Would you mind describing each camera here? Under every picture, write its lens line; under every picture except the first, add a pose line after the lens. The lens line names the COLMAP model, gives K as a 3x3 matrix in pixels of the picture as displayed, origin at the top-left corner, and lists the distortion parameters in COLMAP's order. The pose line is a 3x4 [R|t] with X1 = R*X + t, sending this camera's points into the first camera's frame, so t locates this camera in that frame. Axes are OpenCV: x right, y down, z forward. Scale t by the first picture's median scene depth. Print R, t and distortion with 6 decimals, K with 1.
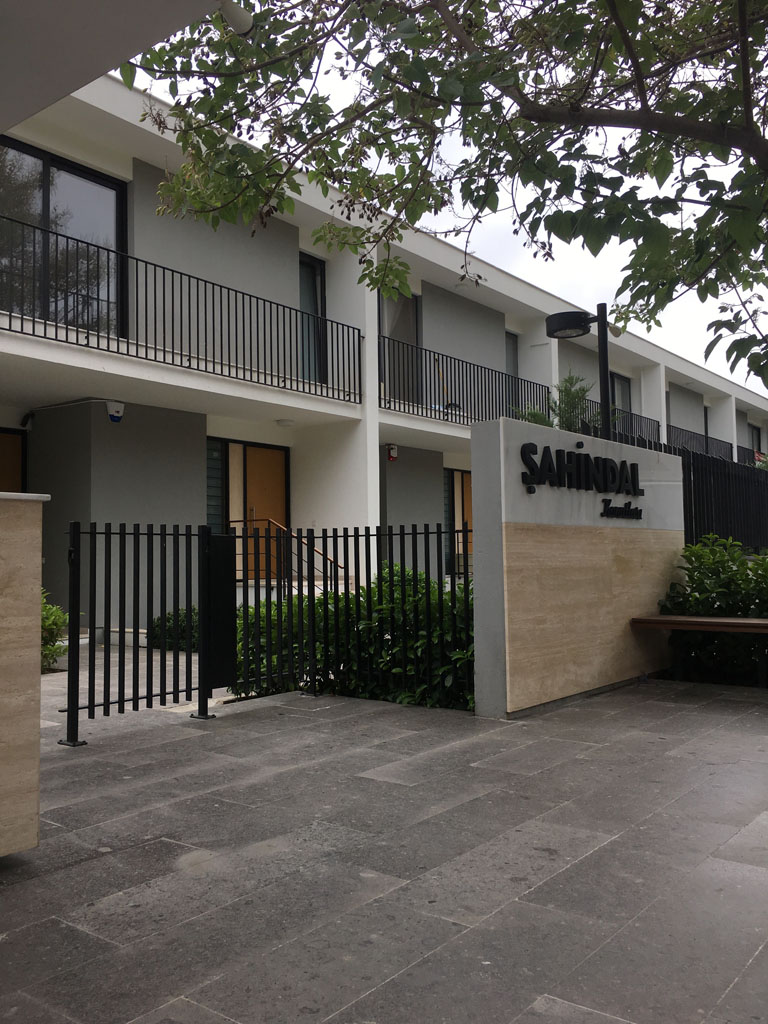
lens RADIAL K [[870.9, 0, 384.0], [0, 870.9, 509.0], [0, 0, 1]] dist [0.077732, -0.119751]
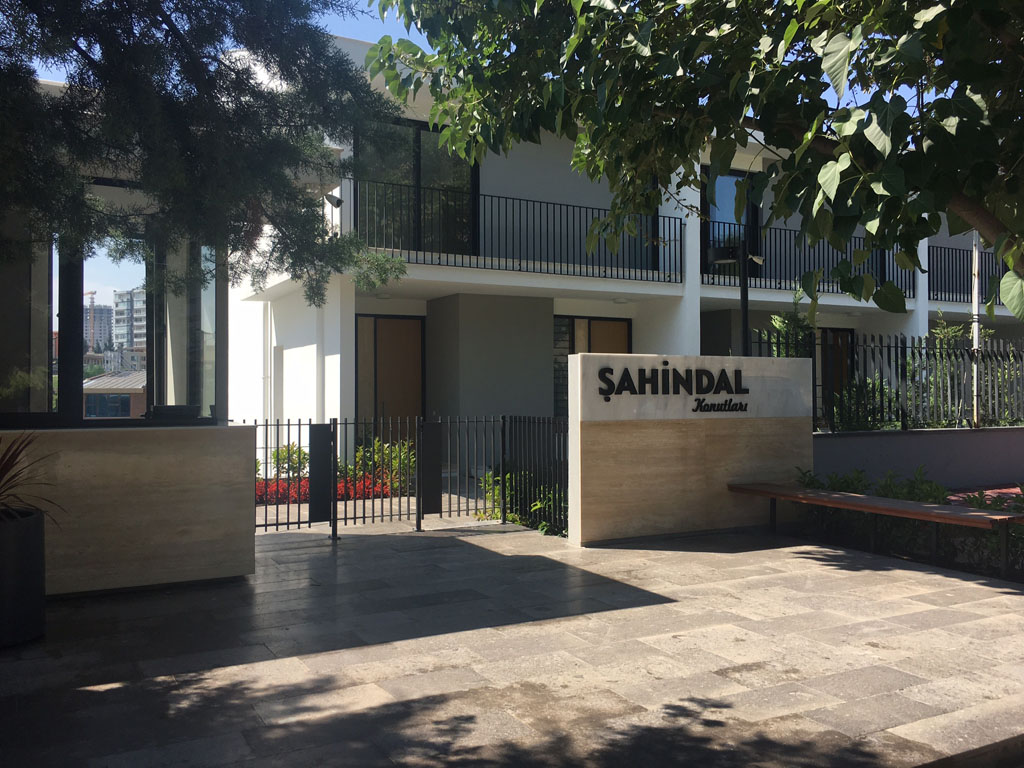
lens RADIAL K [[870.9, 0, 511.3], [0, 870.9, 381.8], [0, 0, 1]] dist [0.077732, -0.119751]
pose [[0.921041, 0.007926, -0.389386, 0.524214], [0.010471, 0.998928, 0.045099, -0.104953], [0.389326, -0.045615, 0.919970, -0.395860]]
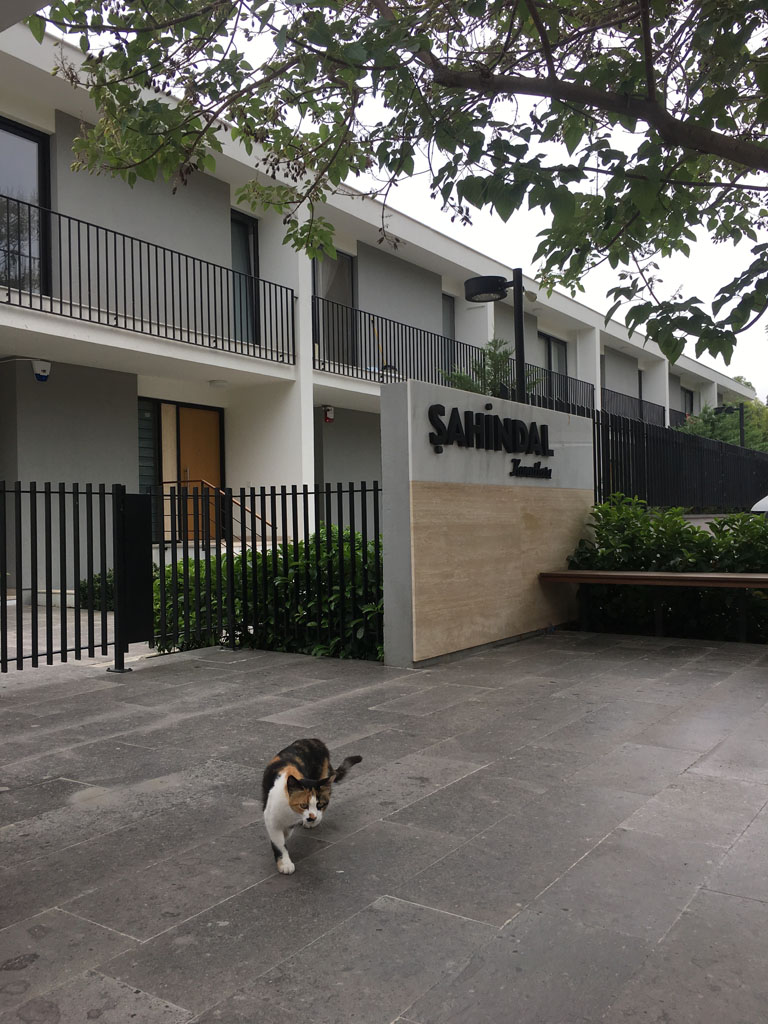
lens RADIAL K [[870.9, 0, 384.0], [0, 870.9, 509.0], [0, 0, 1]] dist [0.077732, -0.119751]
pose [[0.998152, -0.002544, 0.060711, 0.034981], [-0.000062, 0.999080, 0.042888, 0.003588], [-0.060764, -0.042812, 0.997234, -0.029645]]
